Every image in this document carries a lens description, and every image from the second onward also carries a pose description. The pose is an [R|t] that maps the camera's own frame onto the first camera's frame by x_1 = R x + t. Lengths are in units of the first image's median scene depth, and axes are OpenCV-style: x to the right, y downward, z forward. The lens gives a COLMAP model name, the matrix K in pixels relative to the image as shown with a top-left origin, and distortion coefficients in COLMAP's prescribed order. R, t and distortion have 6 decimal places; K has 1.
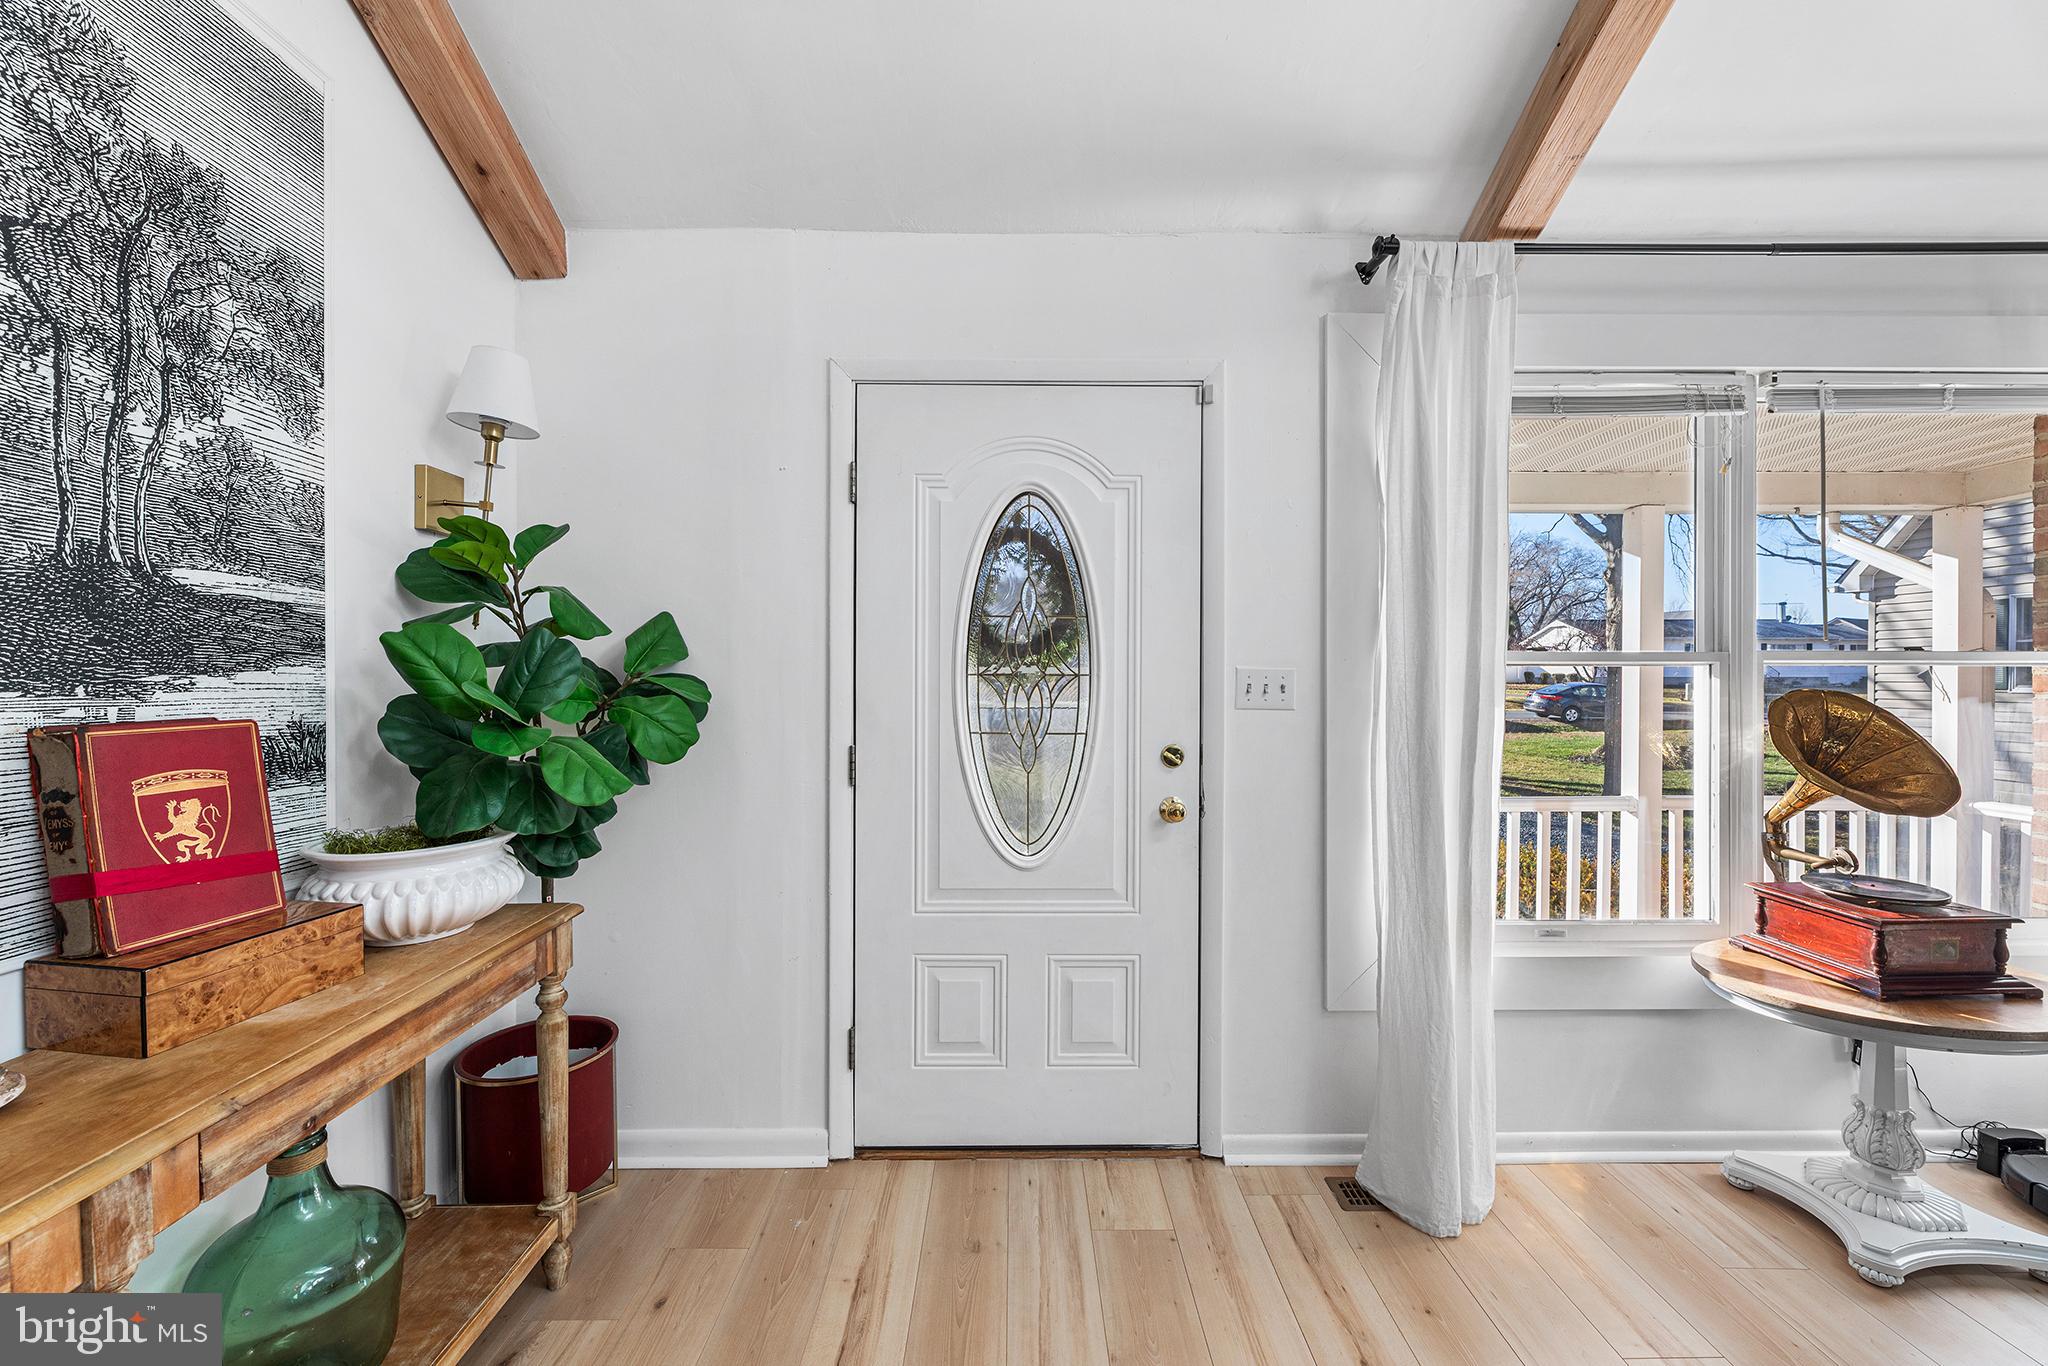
lens RADIAL K [[828.1, 0, 1016.8], [0, 828.1, 684.0], [0, 0, 1]] dist [0.000561, 0.000932]
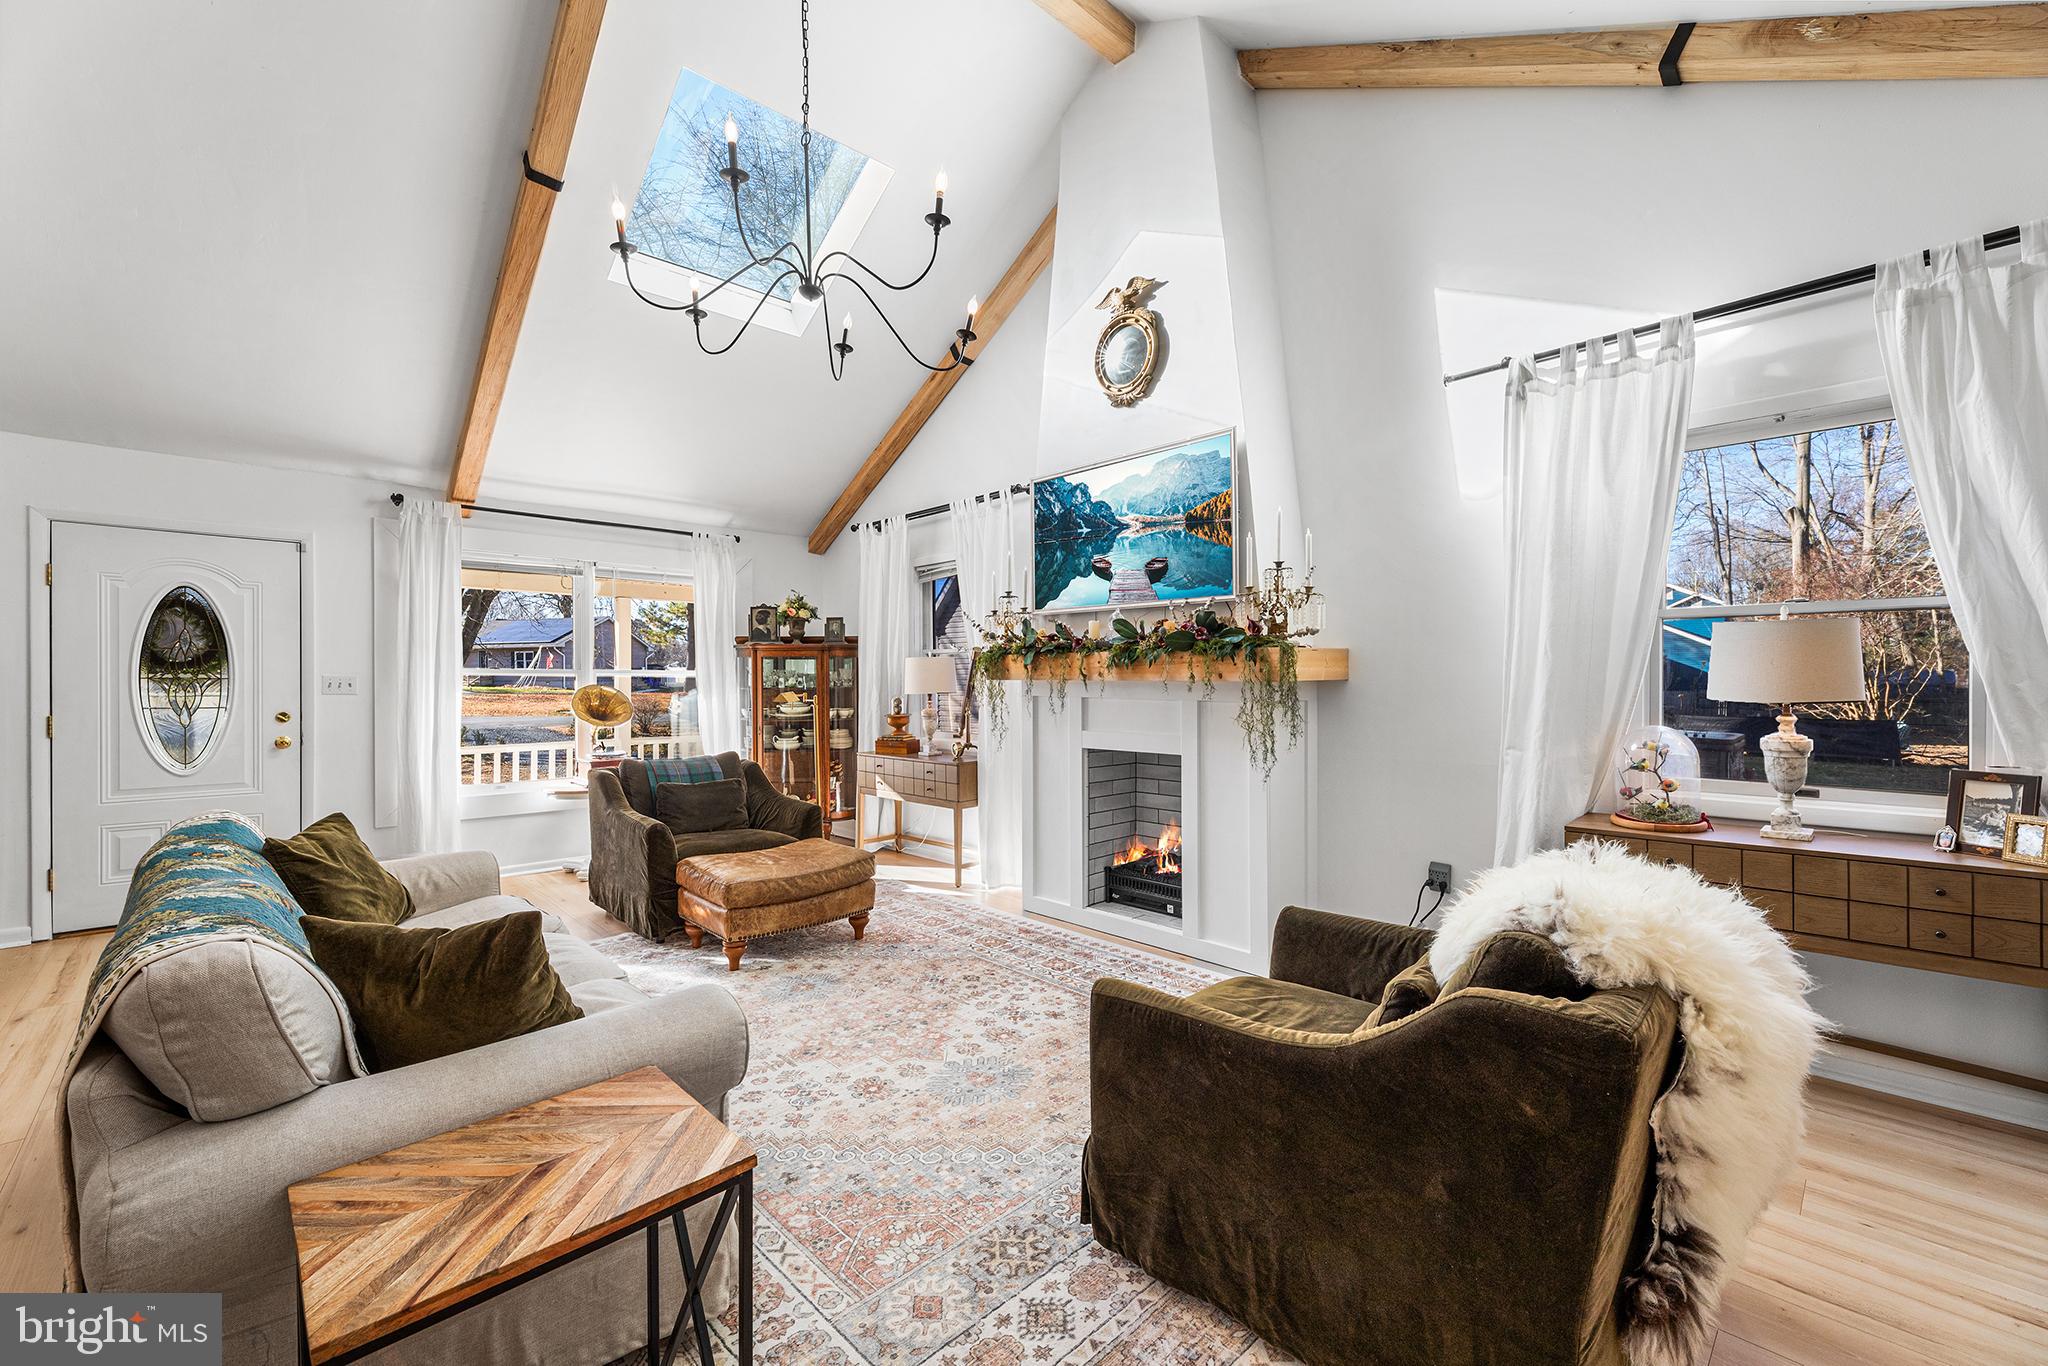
lens RADIAL K [[828.1, 0, 1015.3], [0, 828.1, 684.0], [0, 0, 1]] dist [0.000561, 0.000932]
pose [[0.729986, -0.003303, 0.683454, 0.107997], [-0.001860, 0.999975, 0.006819, -0.015226], [-0.683459, -0.006249, 0.729962, -1.808913]]
